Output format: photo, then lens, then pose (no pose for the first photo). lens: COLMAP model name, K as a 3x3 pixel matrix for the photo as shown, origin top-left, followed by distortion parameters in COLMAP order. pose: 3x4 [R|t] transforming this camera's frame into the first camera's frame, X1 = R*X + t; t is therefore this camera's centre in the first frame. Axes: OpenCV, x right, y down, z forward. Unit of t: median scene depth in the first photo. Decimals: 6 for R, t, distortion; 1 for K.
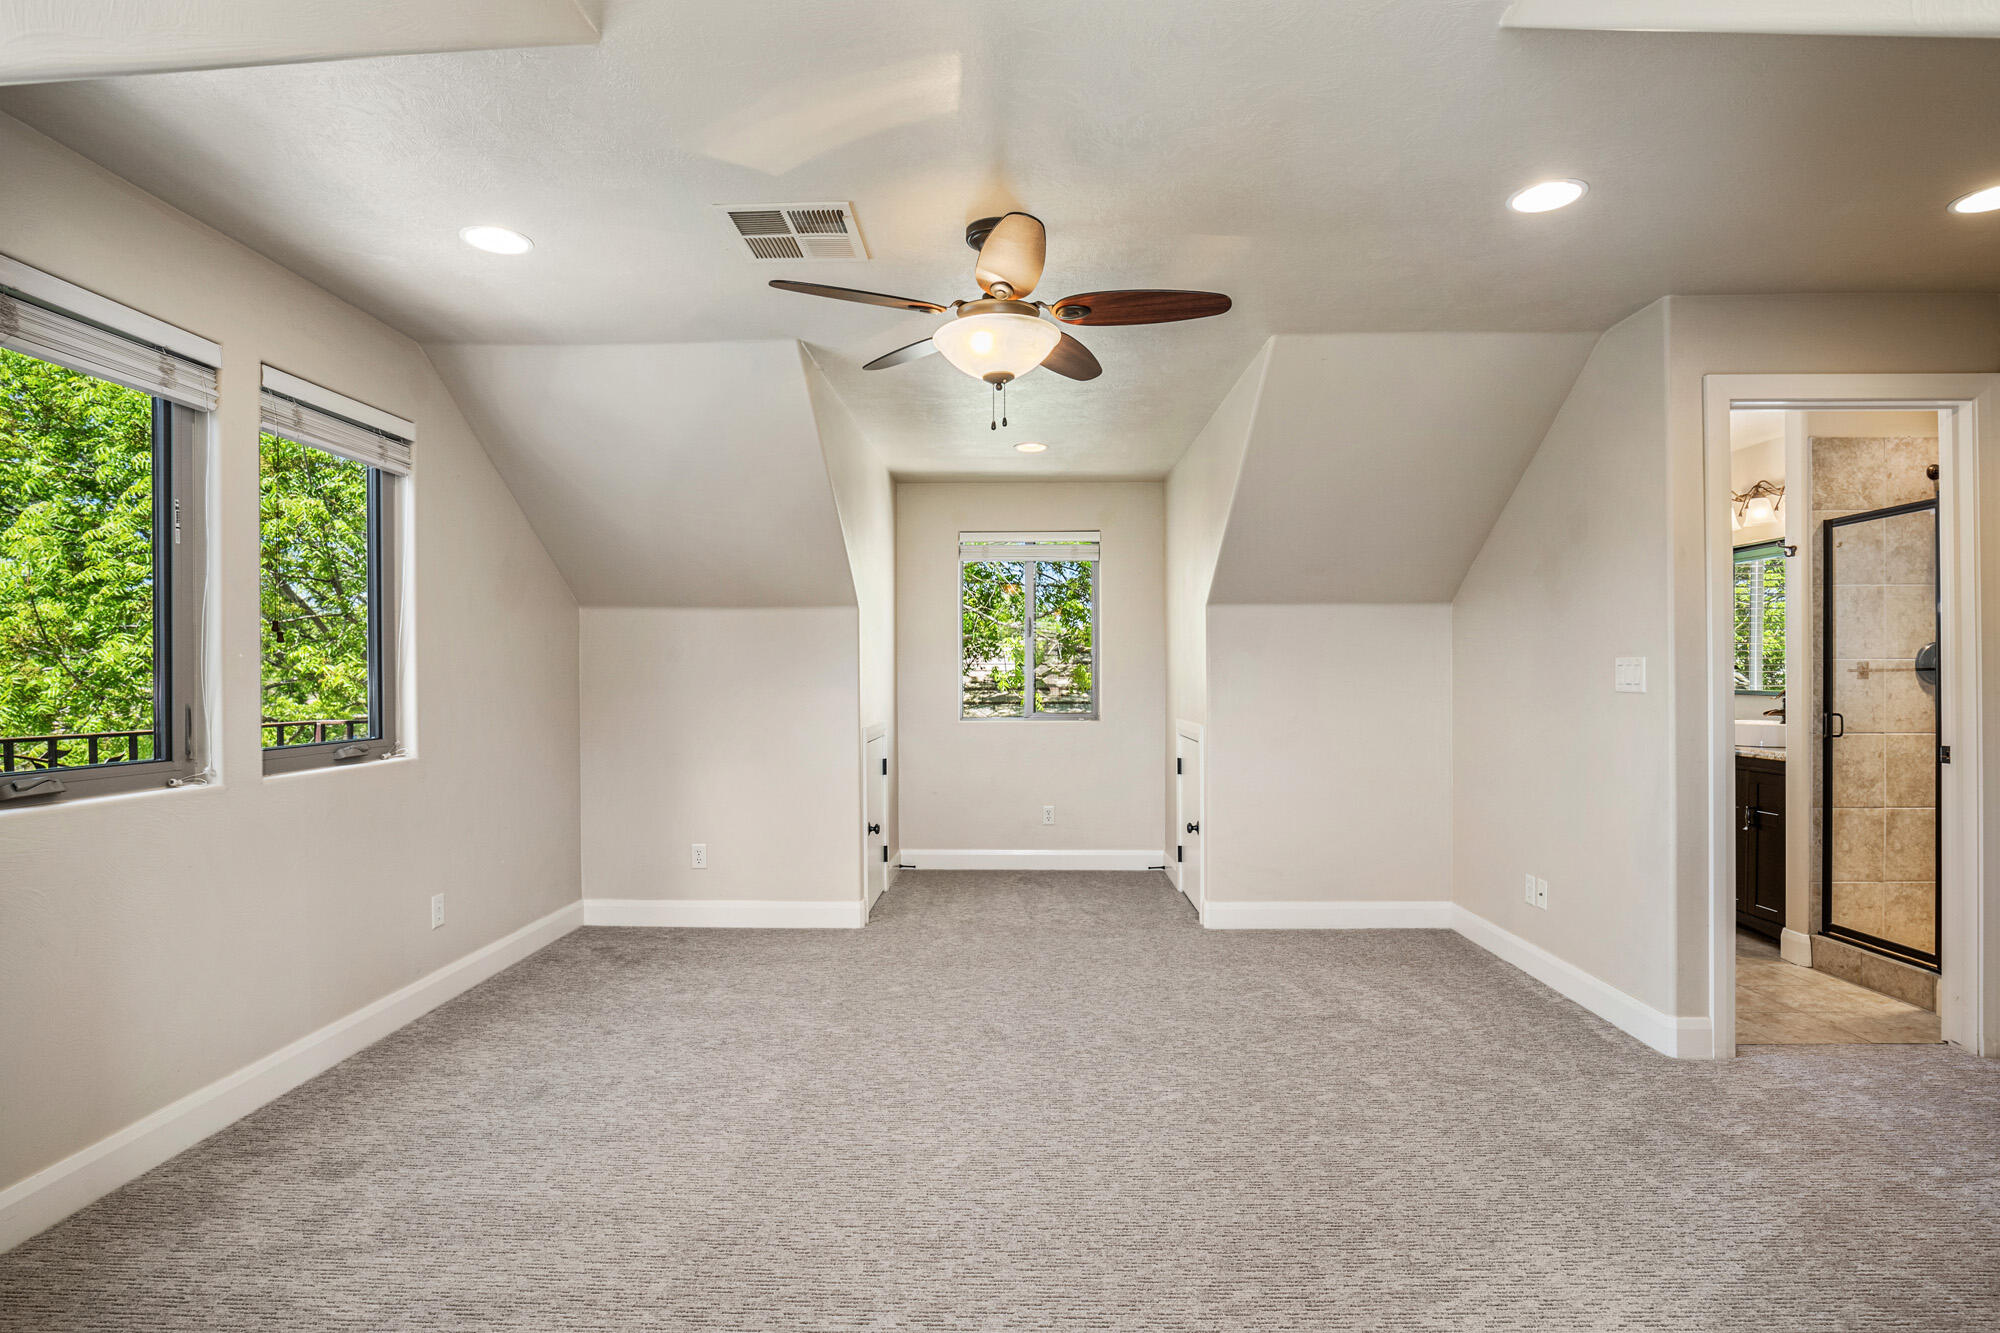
lens RADIAL K [[1007.3, 0, 1000.0], [0, 1007.3, 666.5], [0, 0, 1]] dist [-0.018821, -0.000203]
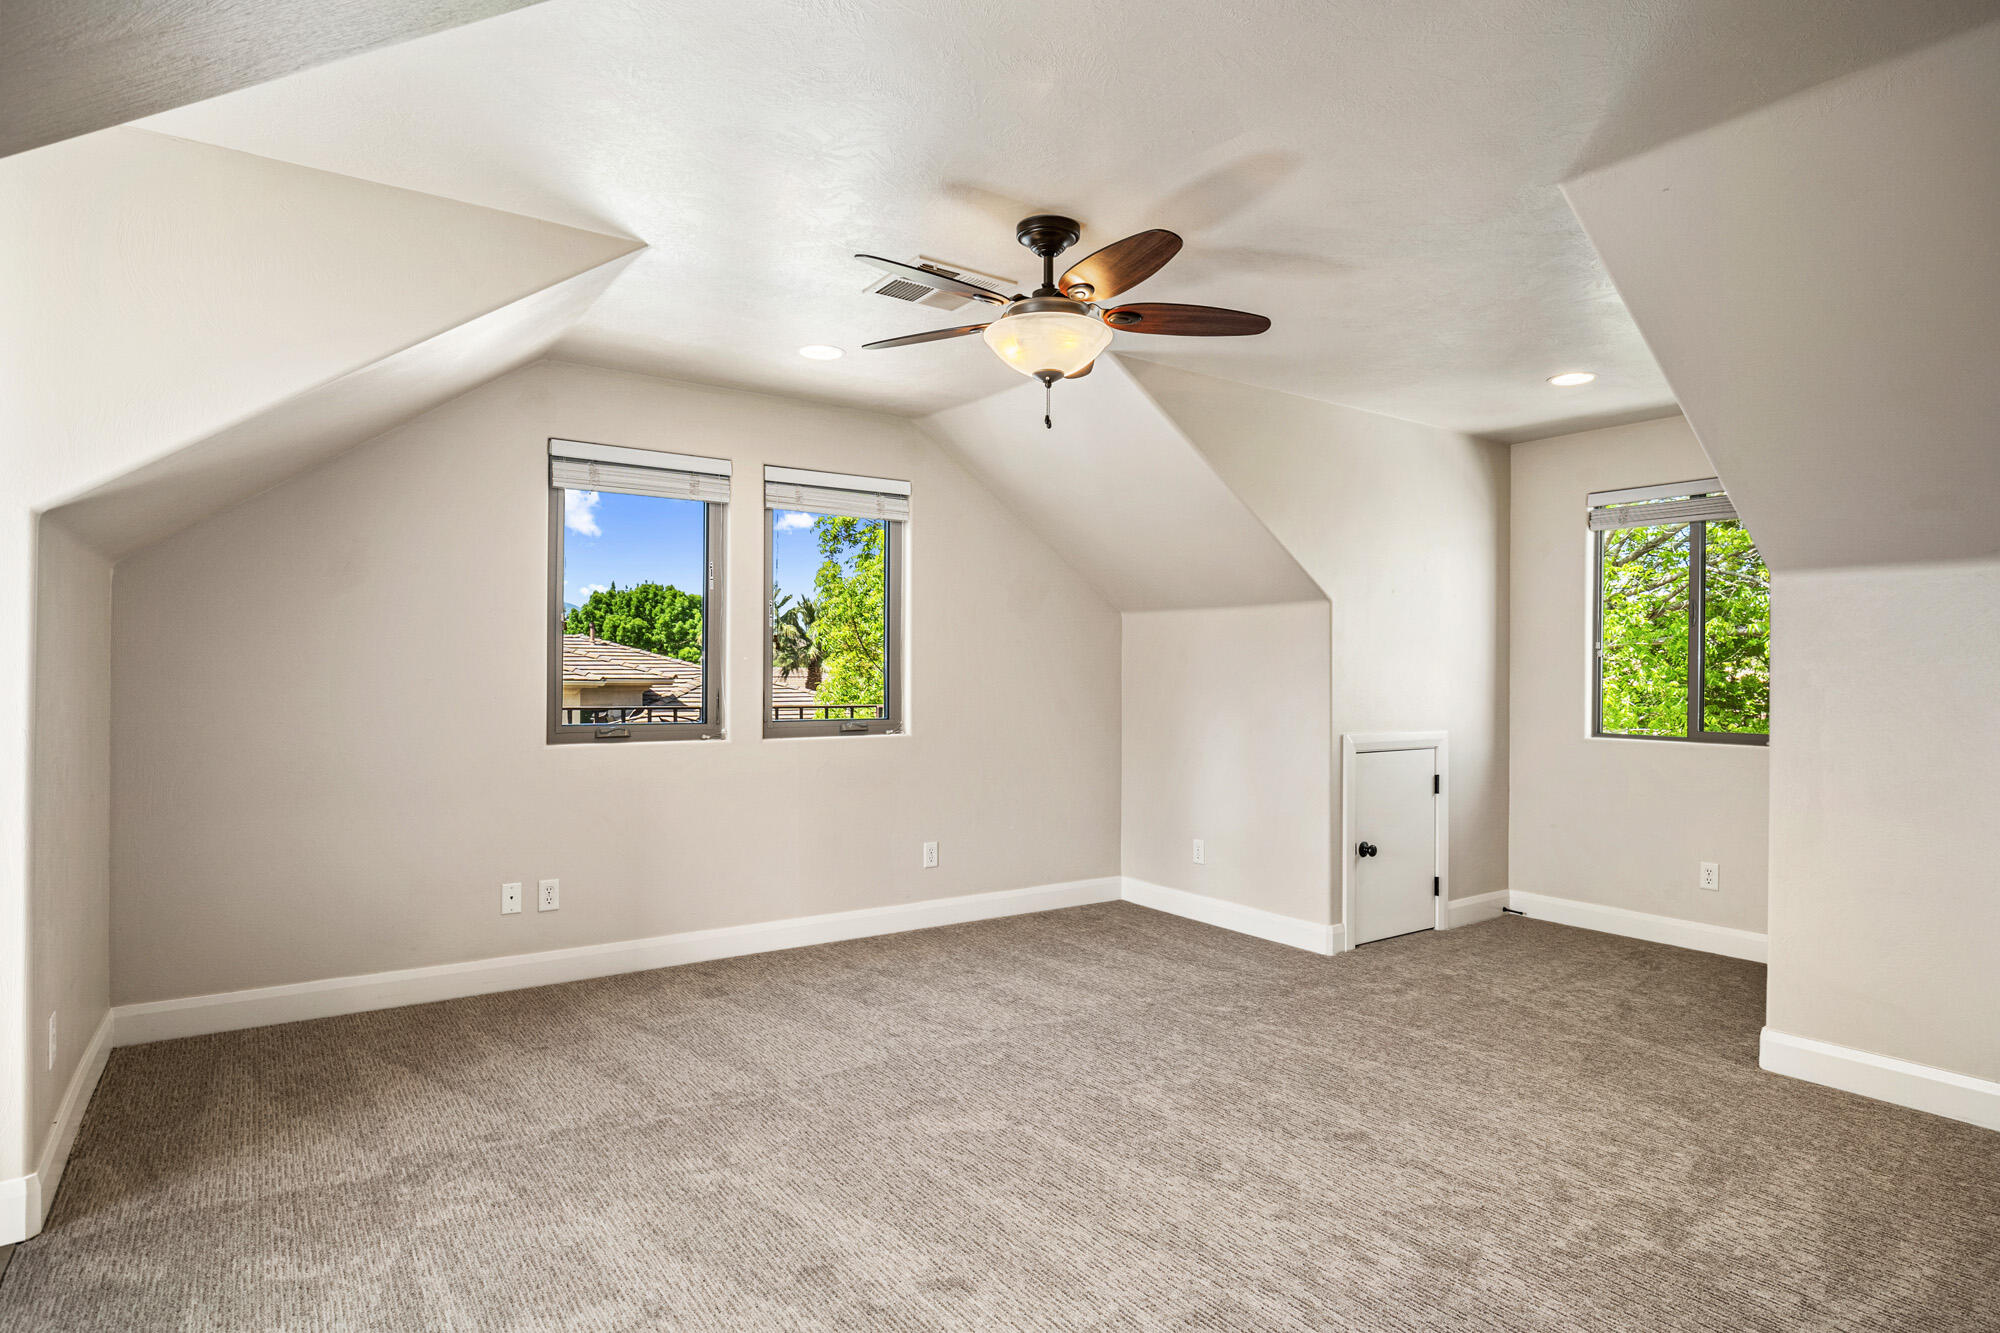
lens RADIAL K [[1084.3, 0, 1000.0], [0, 1084.3, 666.5], [0, 0, 1]] dist [-0.005649, -0.000119]
pose [[0.592799, 0.003433, -0.805343, 0.801875], [-0.001735, 0.999994, 0.002986, -0.004386], [0.805349, -0.000372, 0.592801, 0.309776]]
